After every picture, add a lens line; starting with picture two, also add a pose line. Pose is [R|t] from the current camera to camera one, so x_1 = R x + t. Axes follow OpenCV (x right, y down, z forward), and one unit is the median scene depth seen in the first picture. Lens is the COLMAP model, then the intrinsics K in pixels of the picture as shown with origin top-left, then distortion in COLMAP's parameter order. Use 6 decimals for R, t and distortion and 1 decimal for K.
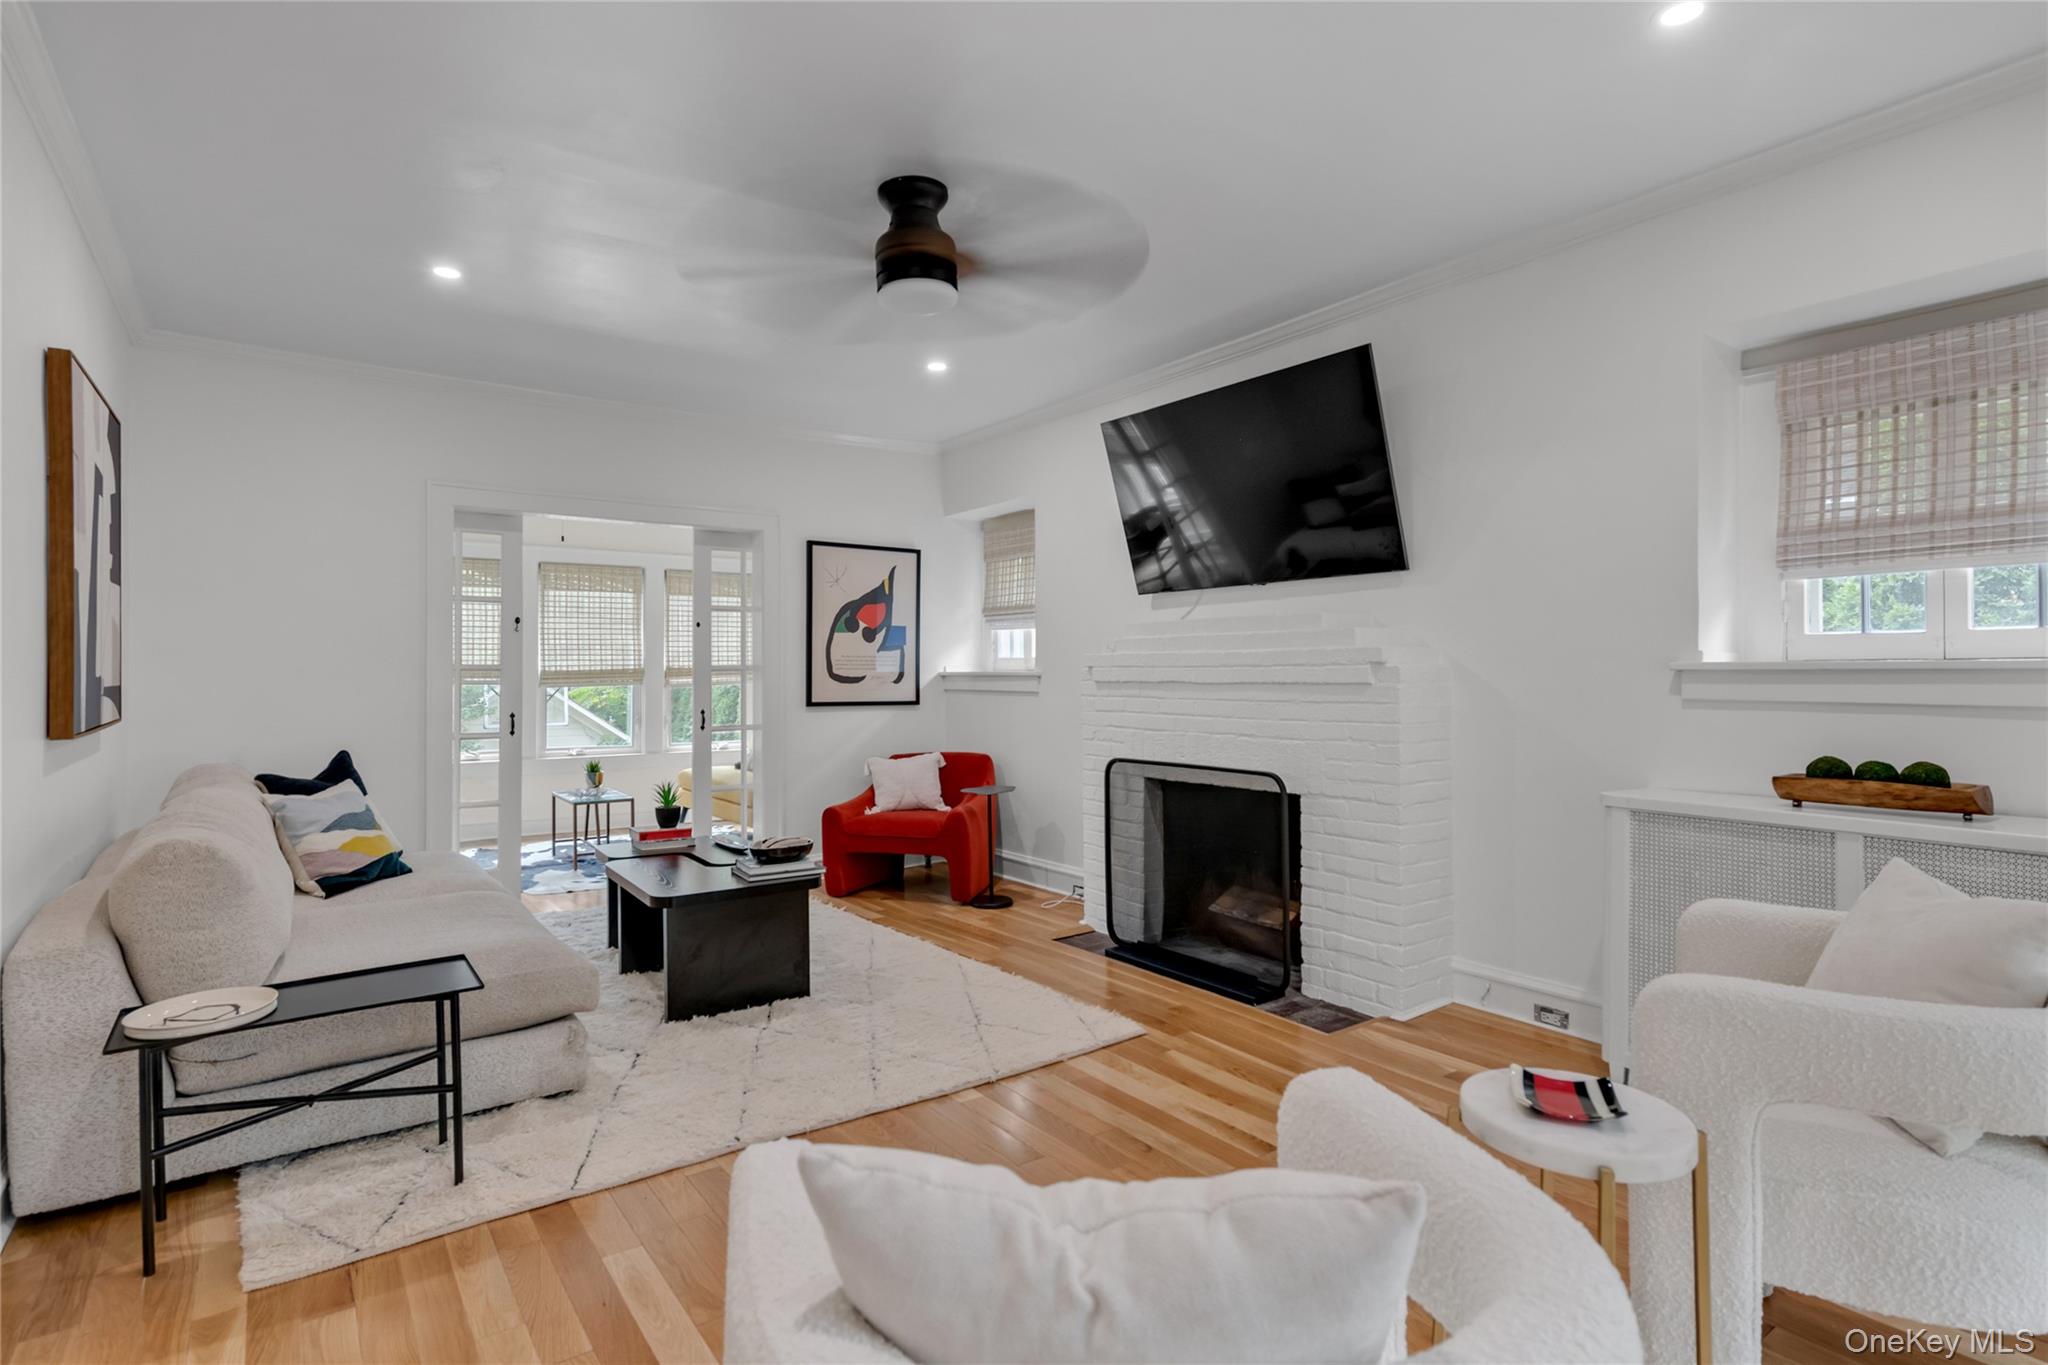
lens RADIAL K [[1017.5, 0, 1024.0], [0, 1017.5, 682.5], [0, 0, 1]] dist [0.000897, -0.006970]
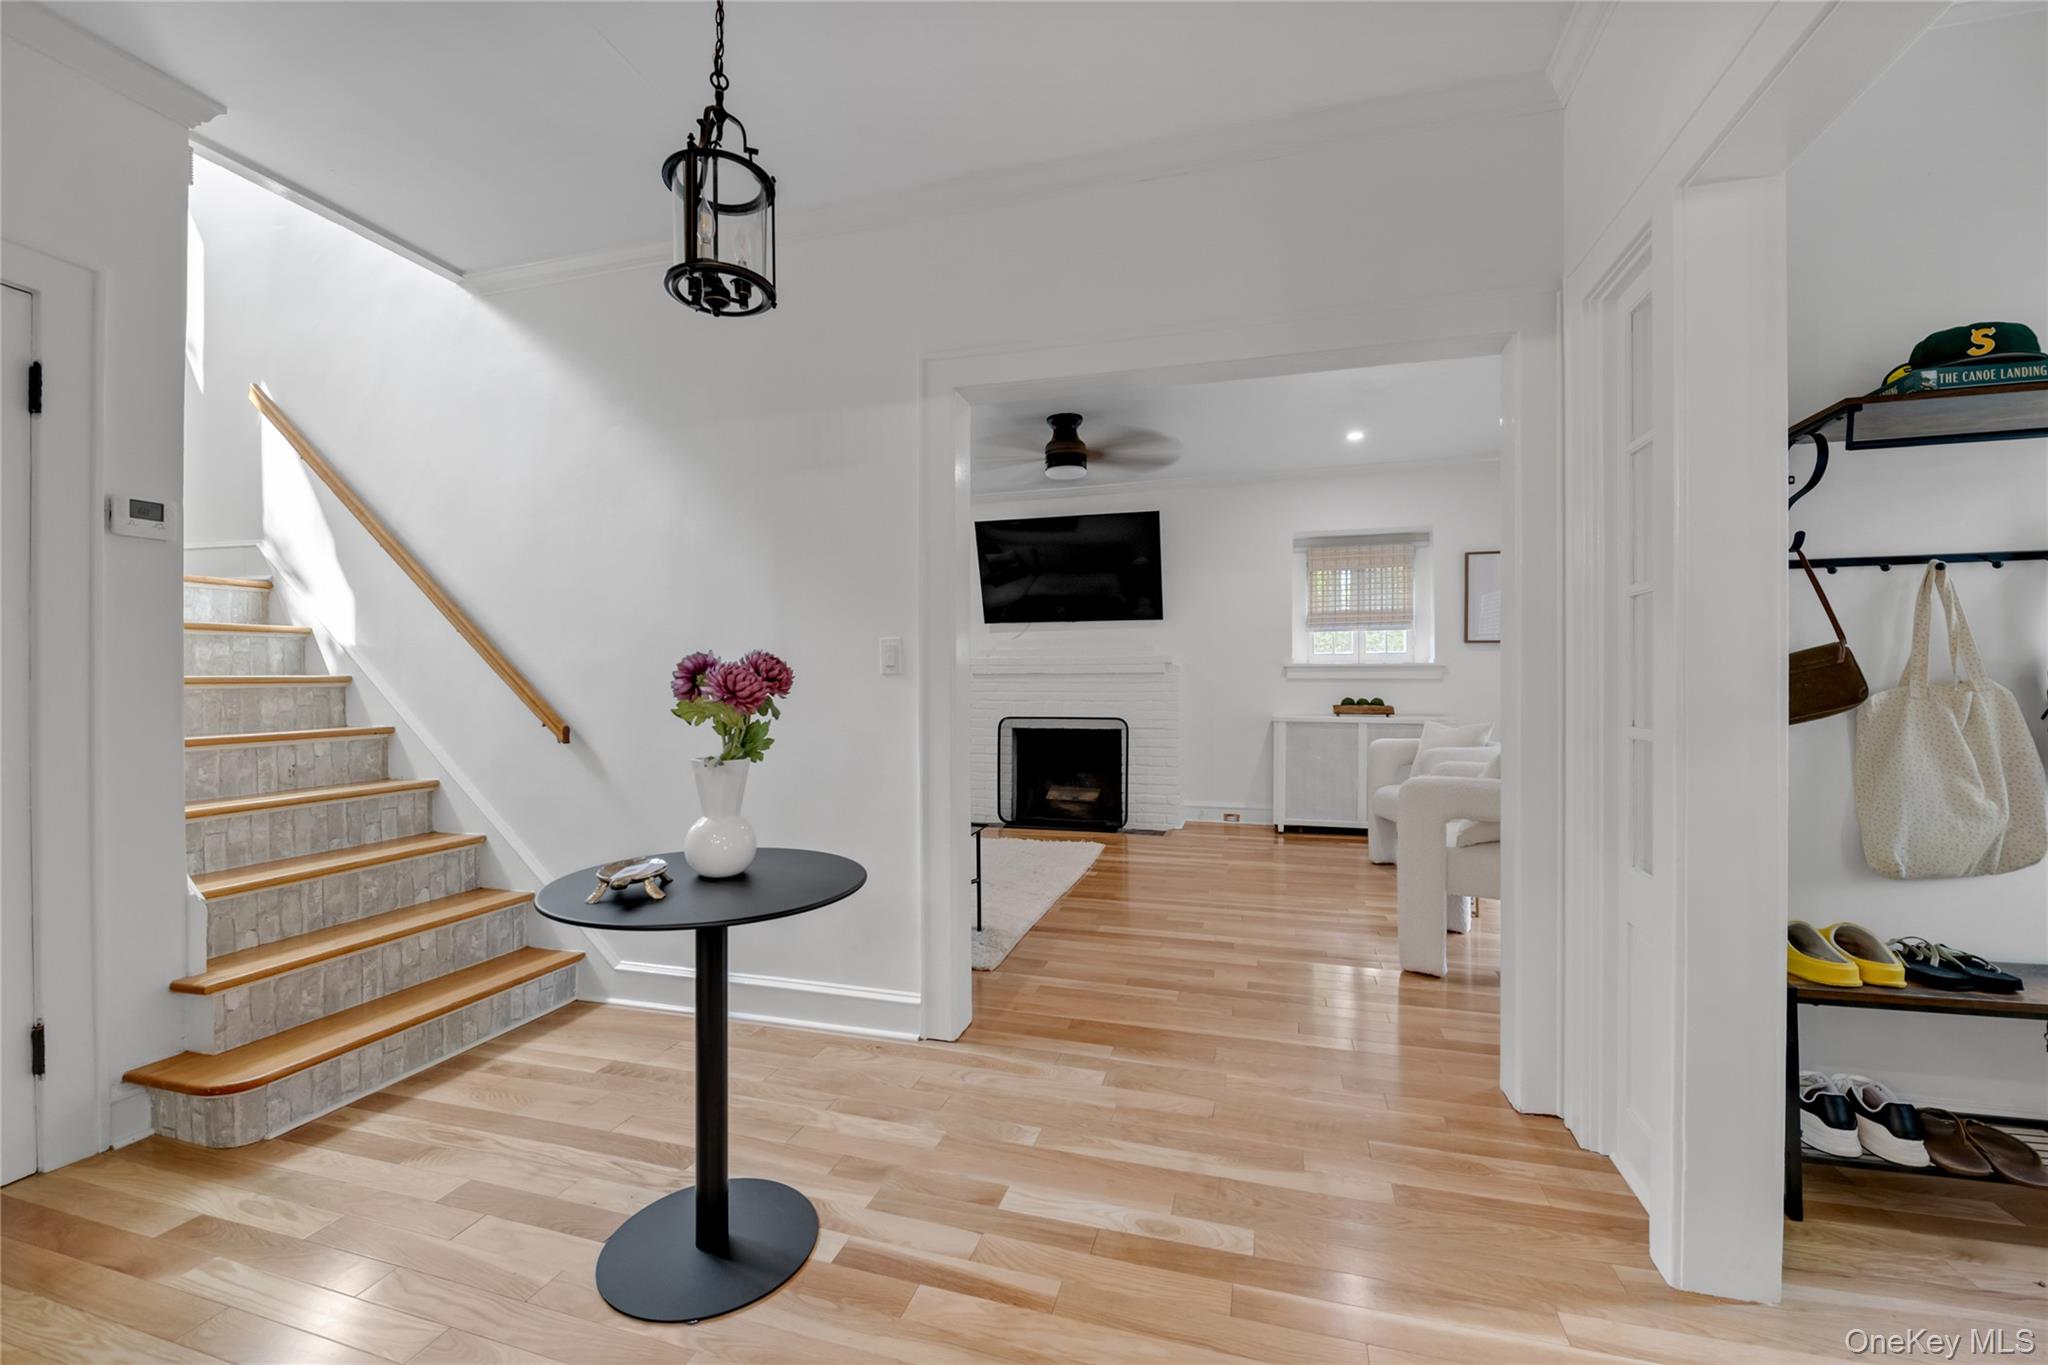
lens RADIAL K [[815.6, 0, 1015.9], [0, 815.6, 686.9], [0, 0, 1]] dist [-0.003693, -0.005737]
pose [[0.799237, -0.008020, 0.600963, -0.881518], [0.006533, 0.999968, 0.004656, 0.018909], [-0.600981, 0.000205, 0.799263, -0.162821]]
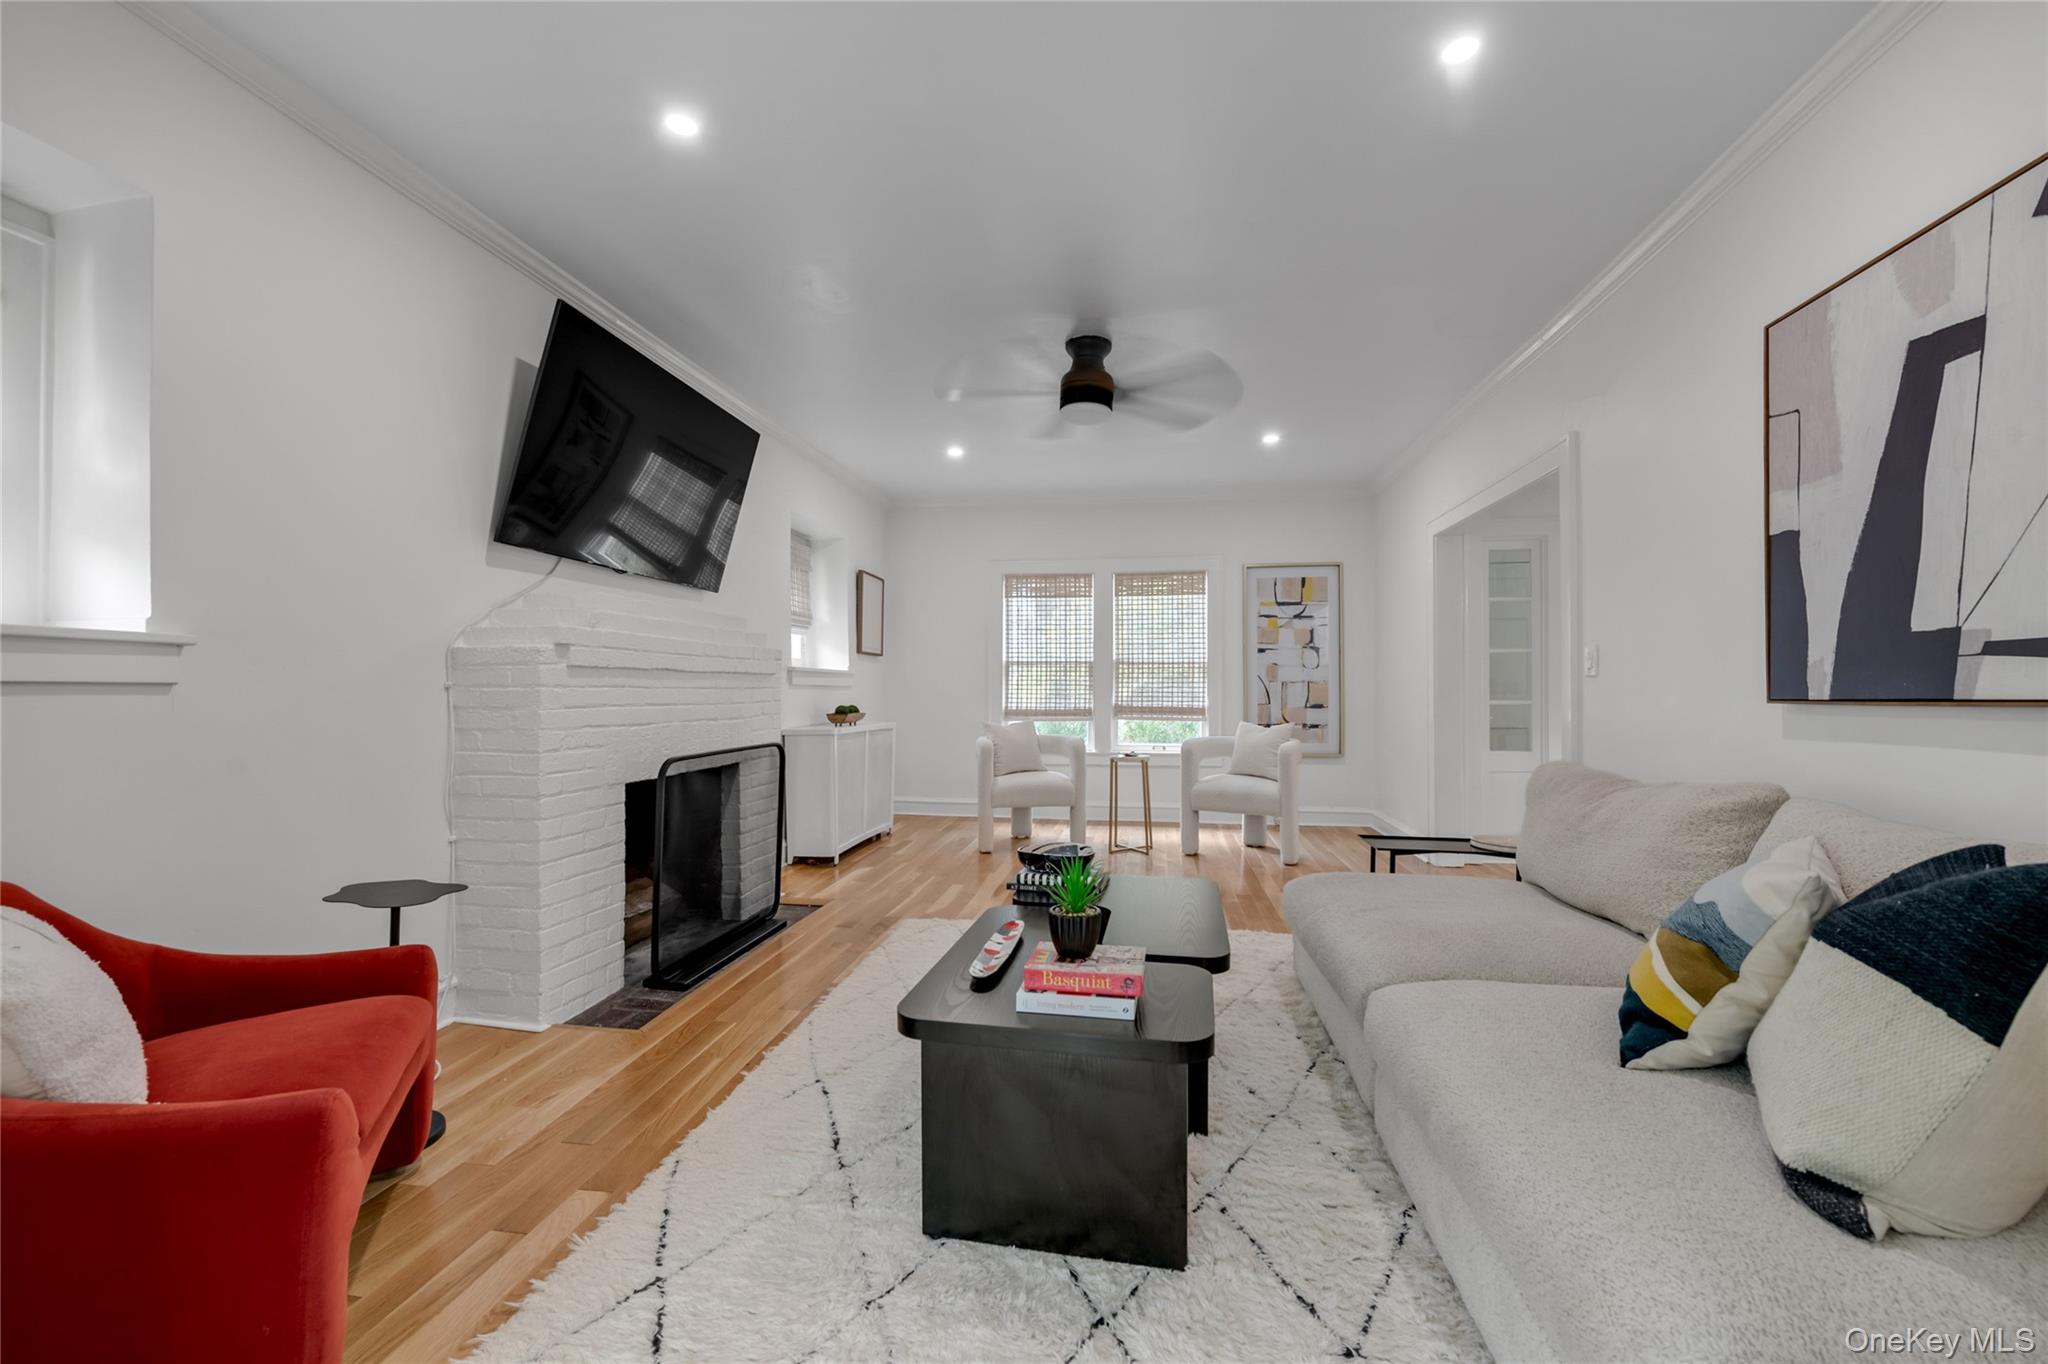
lens RADIAL K [[835.8, 0, 1019.1], [0, 835.8, 685.5], [0, 0, 1]] dist [-0.004535, -0.004016]
pose [[-0.709544, 0.007338, 0.704623, -0.718253], [0.007397, 0.999968, -0.002965, 0.021734], [-0.704622, 0.003108, -0.709576, 1.528968]]
